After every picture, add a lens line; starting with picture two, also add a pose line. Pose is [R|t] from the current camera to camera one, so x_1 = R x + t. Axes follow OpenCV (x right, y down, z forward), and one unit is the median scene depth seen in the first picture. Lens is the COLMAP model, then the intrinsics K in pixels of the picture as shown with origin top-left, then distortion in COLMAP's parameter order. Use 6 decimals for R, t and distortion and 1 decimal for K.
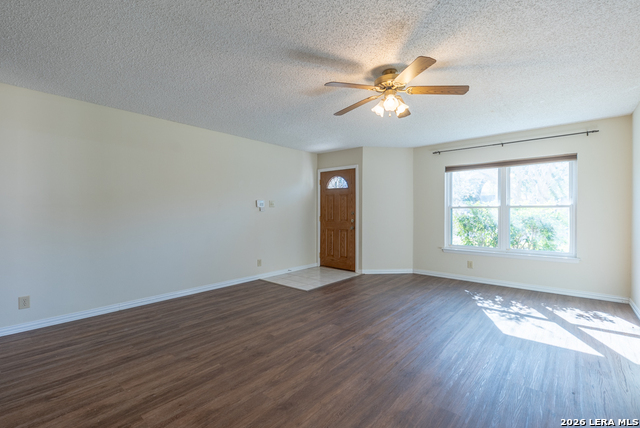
lens RADIAL K [[288.9, 0, 320.3], [0, 288.9, 215.2], [0, 0, 1]] dist [0.003860, -0.000139]
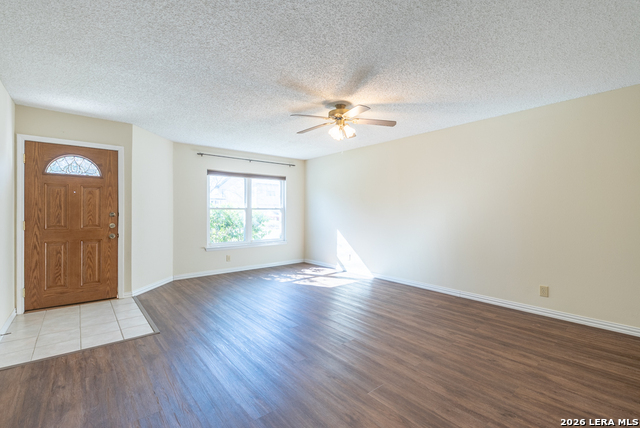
lens RADIAL K [[288.9, 0, 314.0], [0, 288.9, 213.1], [0, 0, 1]] dist [0.003860, -0.000139]
pose [[0.175535, -0.002297, 0.984471, -0.671195], [0.011080, 0.999939, 0.000357, -0.006746], [-0.984411, 0.010845, 0.175550, 0.558182]]
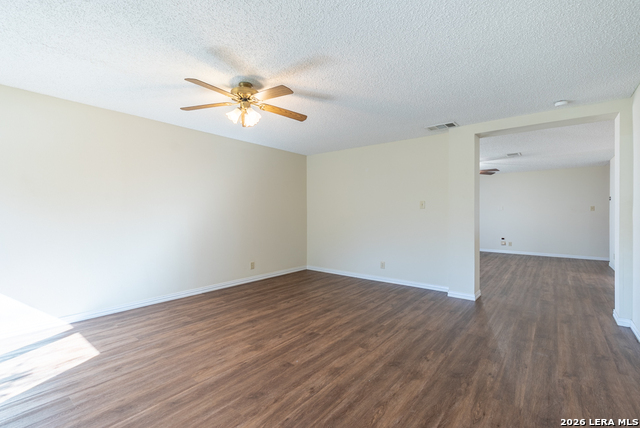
lens RADIAL K [[288.9, 0, 324.2], [0, 288.9, 211.1], [0, 0, 1]] dist [0.003860, -0.000139]
pose [[-0.998984, -0.001165, -0.045051, -0.001491], [-0.001396, 0.999986, 0.005108, -0.017771], [0.045044, 0.005166, -0.998972, 1.310736]]
